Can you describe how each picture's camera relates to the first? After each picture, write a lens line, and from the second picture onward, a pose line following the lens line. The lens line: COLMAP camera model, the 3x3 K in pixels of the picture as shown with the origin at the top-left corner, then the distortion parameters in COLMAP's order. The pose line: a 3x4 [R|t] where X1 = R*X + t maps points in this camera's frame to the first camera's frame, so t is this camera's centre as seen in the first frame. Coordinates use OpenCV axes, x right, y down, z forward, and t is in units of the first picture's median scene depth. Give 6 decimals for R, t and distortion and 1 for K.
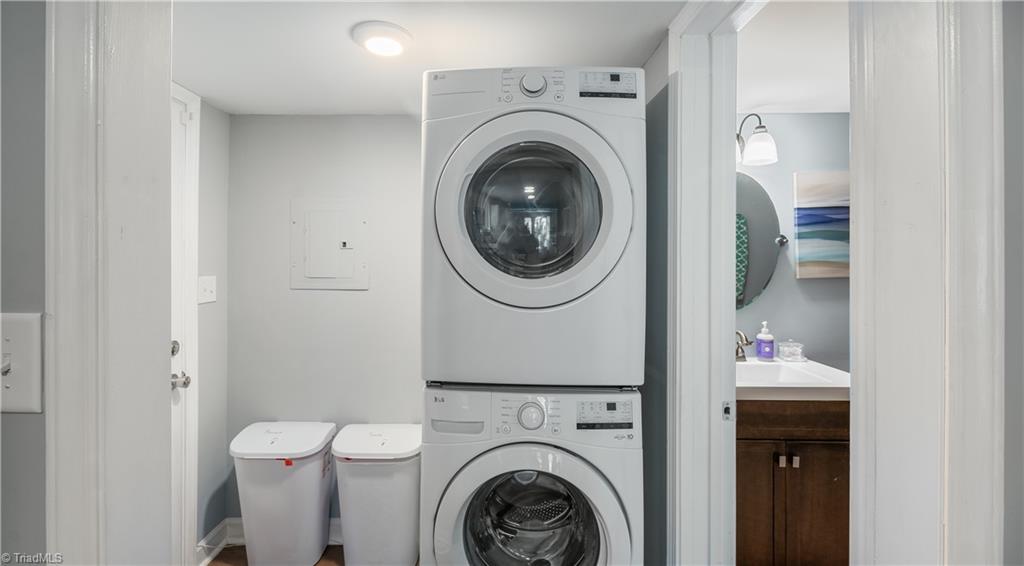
lens RADIAL K [[430.9, 0, 491.2], [0, 430.9, 280.2], [0, 0, 1]] dist [0.001712, -0.000311]
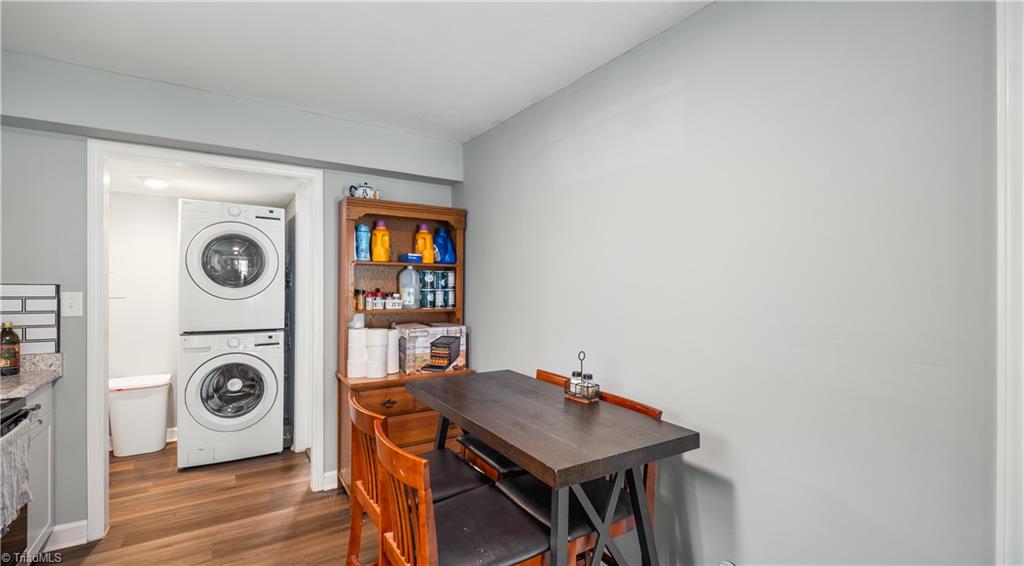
lens RADIAL K [[436.4, 0, 513.4], [0, 436.4, 292.1], [0, 0, 1]] dist [-0.001131, -0.001028]
pose [[0.831959, -0.003116, 0.554829, 0.037187], [0.009869, 0.999909, -0.009183, 0.058550], [-0.554750, 0.013116, 0.831914, -1.966506]]
